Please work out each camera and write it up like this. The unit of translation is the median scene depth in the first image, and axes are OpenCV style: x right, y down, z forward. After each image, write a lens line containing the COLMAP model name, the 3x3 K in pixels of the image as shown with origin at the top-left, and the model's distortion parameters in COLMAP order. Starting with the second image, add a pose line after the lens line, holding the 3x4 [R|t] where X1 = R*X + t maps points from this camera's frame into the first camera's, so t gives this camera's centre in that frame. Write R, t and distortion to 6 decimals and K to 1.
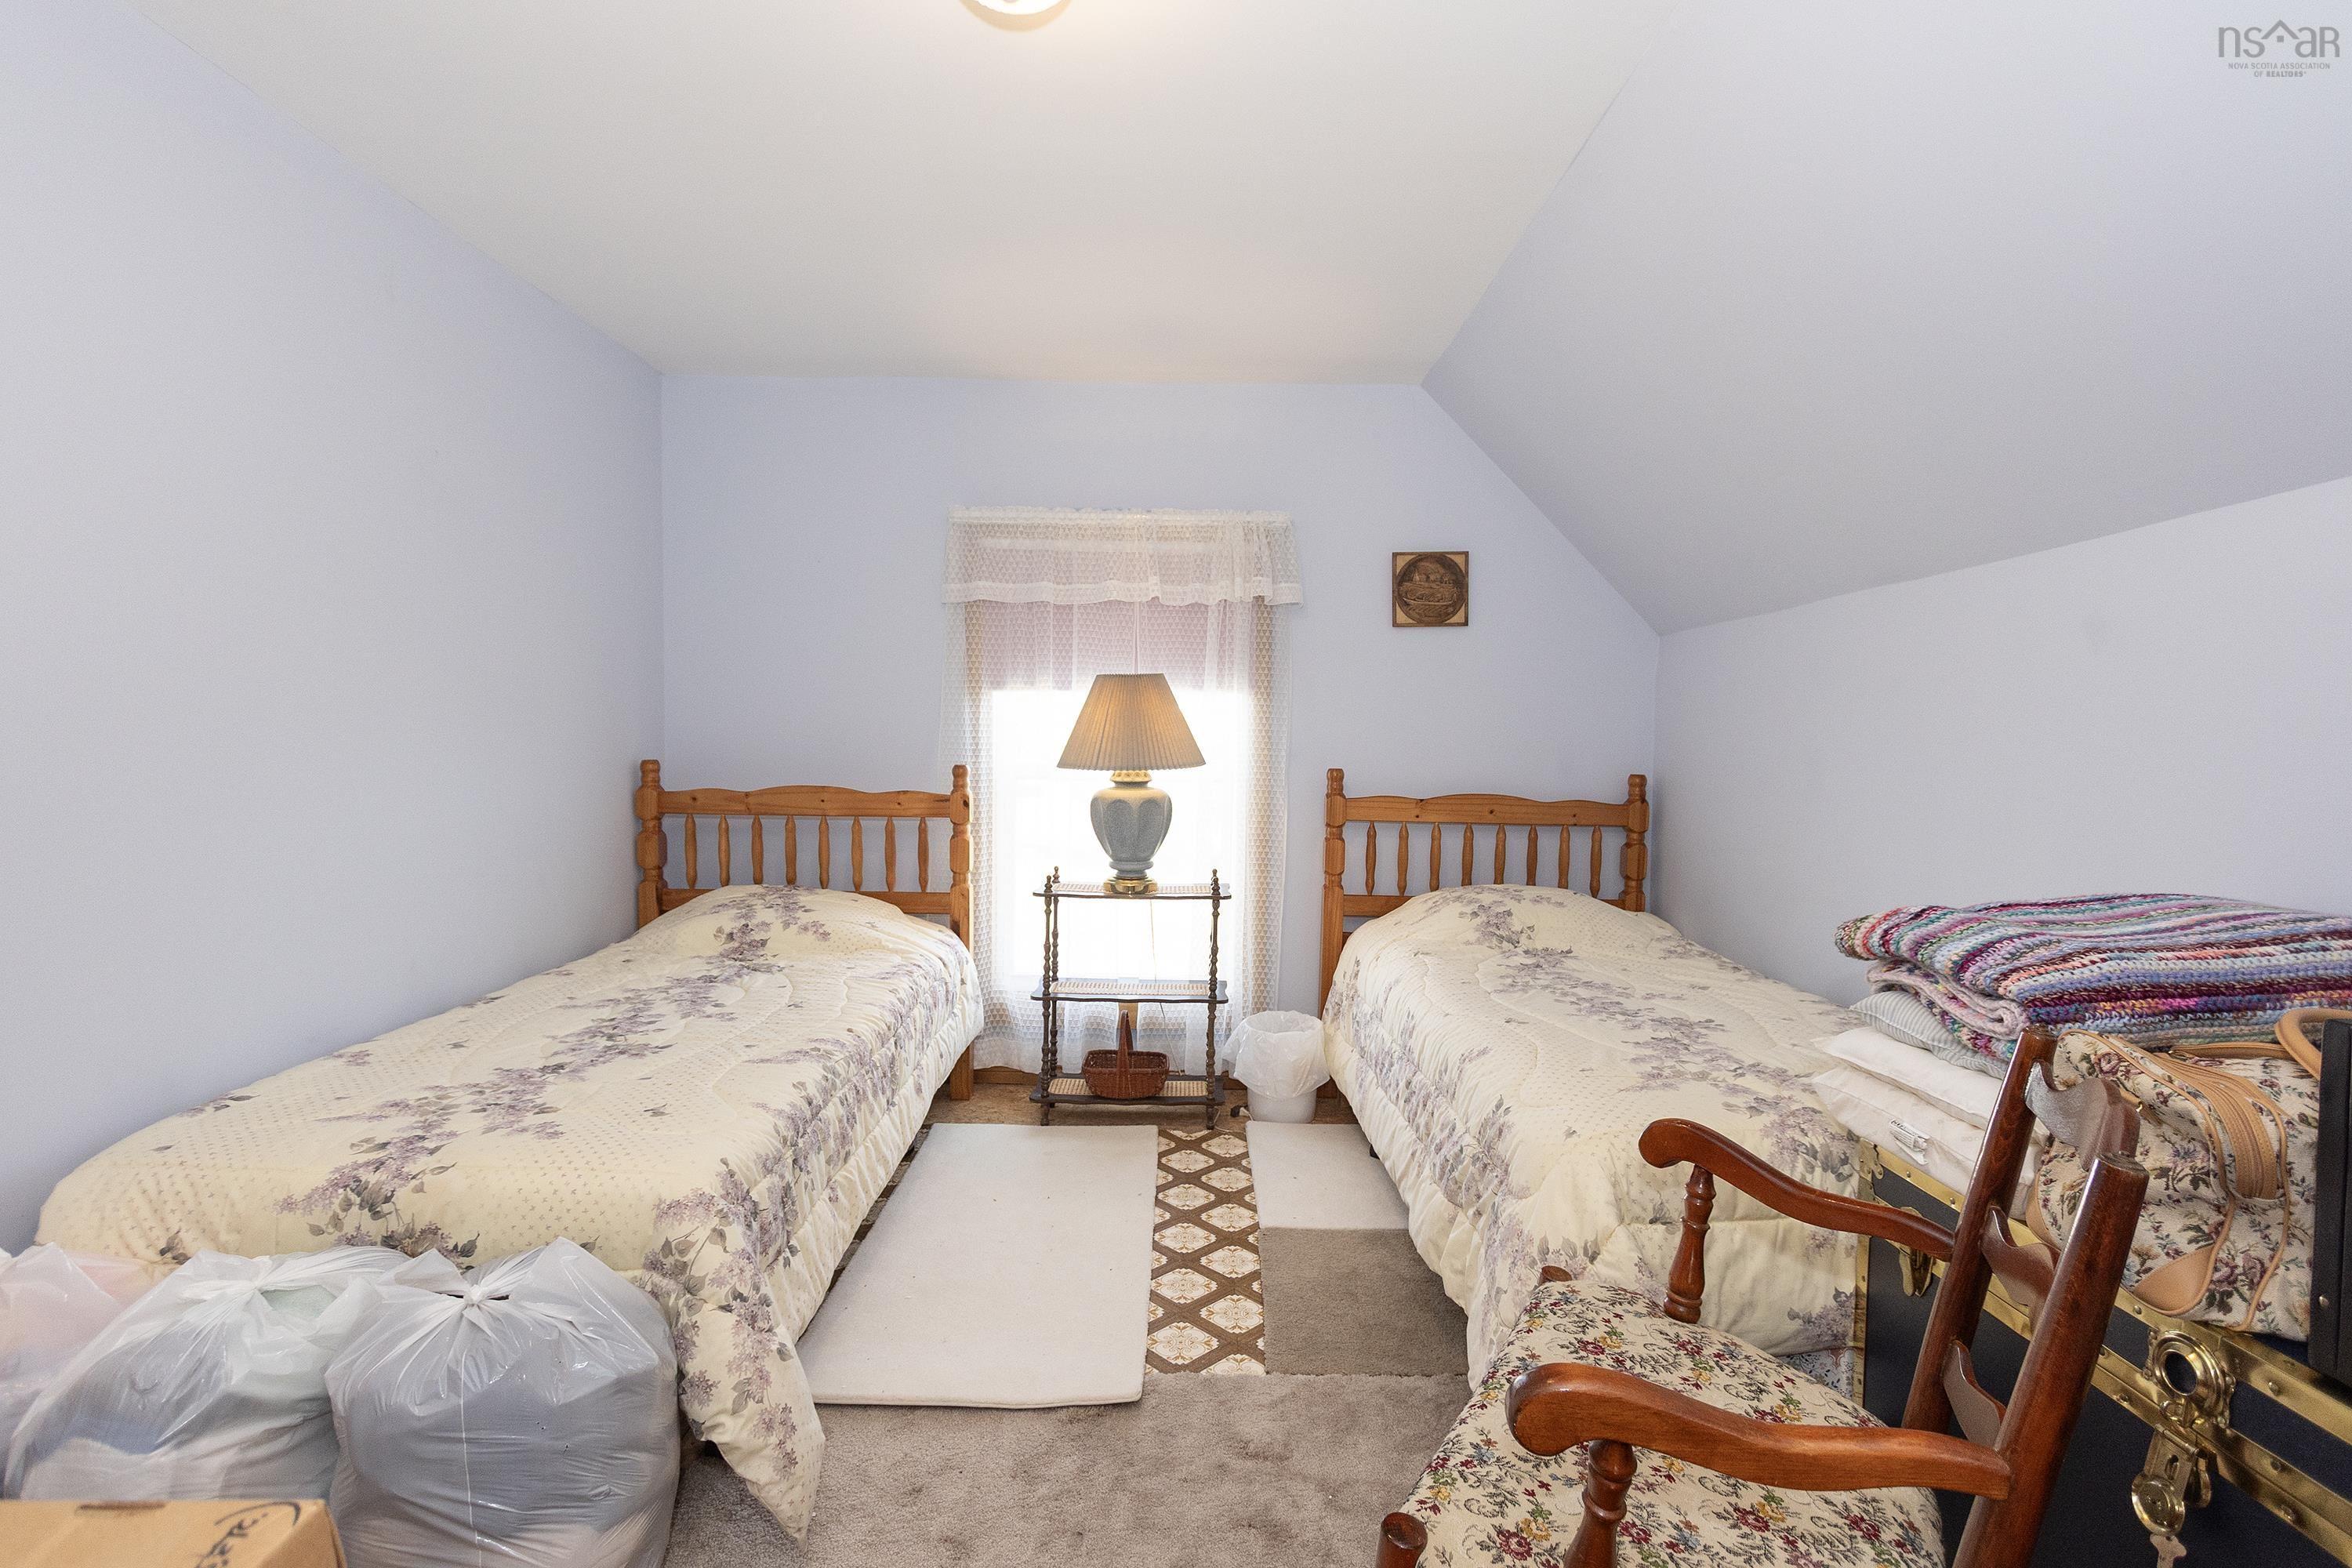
lens RADIAL K [[1090.7, 0, 1186.7], [0, 1090.7, 756.7], [0, 0, 1]] dist [0.001024, -0.000269]
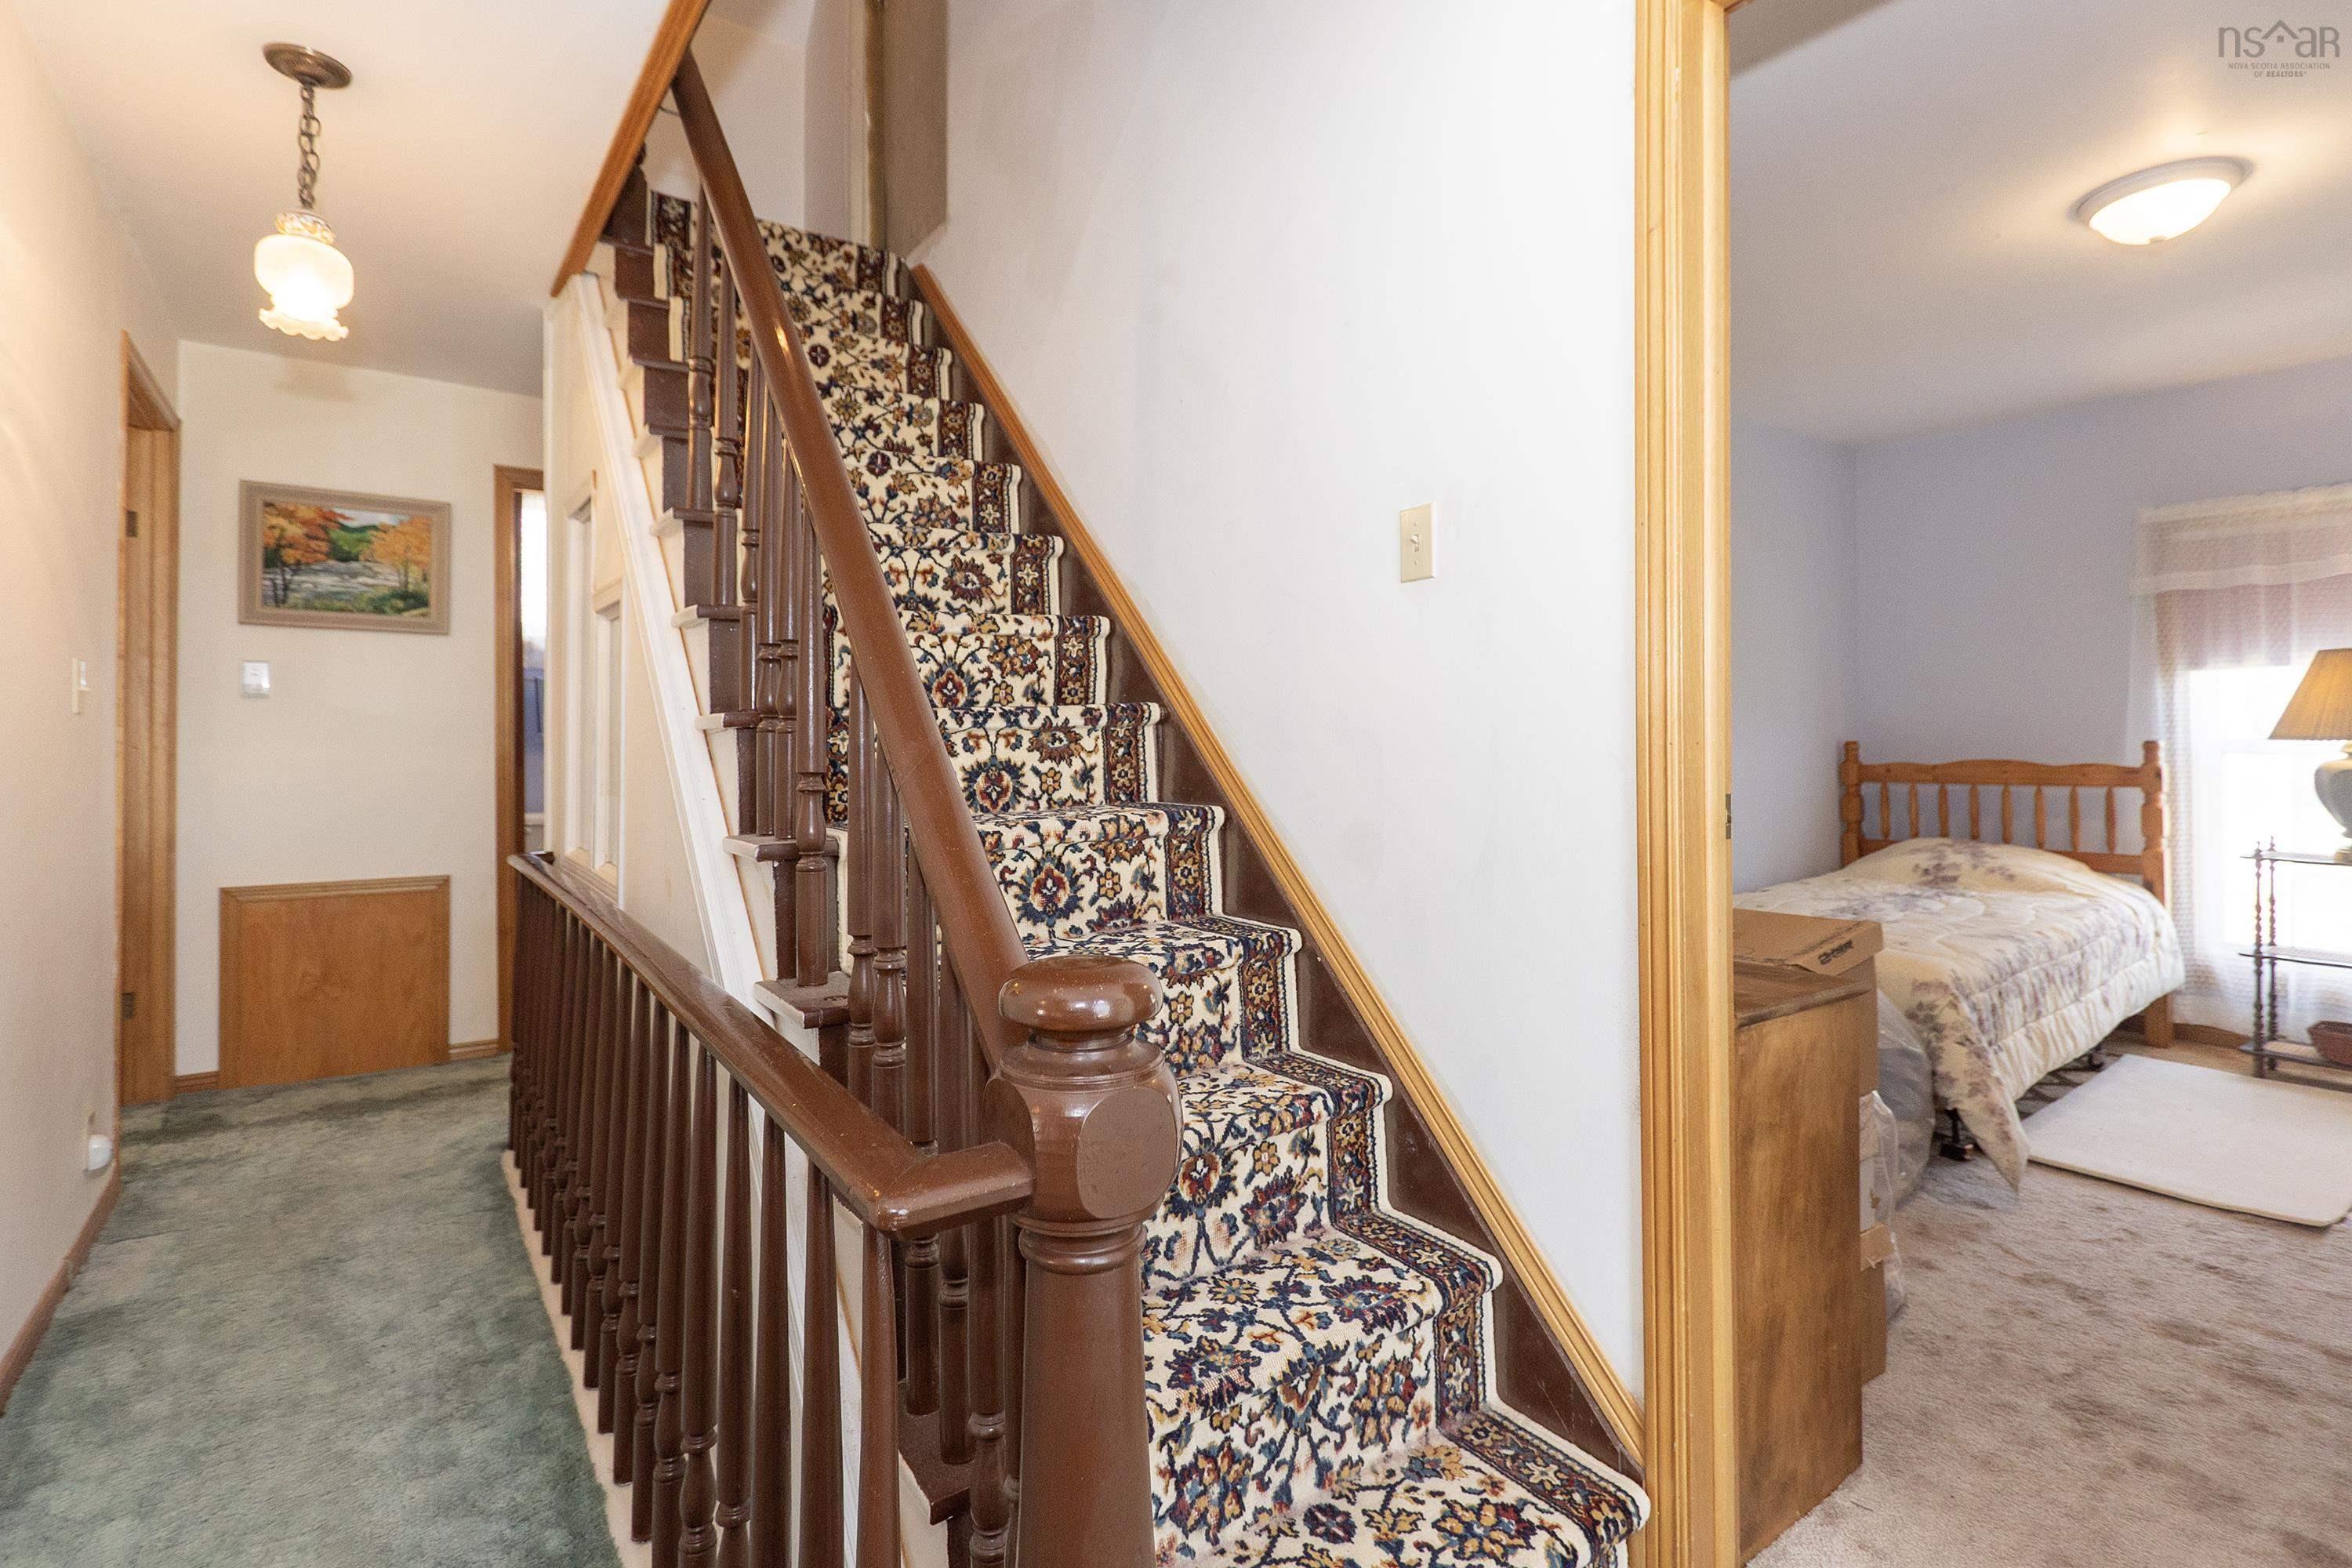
lens RADIAL K [[1090.7, 0, 1186.7], [0, 1090.7, 756.7], [0, 0, 1]] dist [0.001024, -0.000269]
pose [[0.583651, -0.008317, -0.811962, 0.124184], [0.011035, 0.999936, -0.002310, 0.016420], [0.811930, -0.007611, 0.583706, -0.459171]]
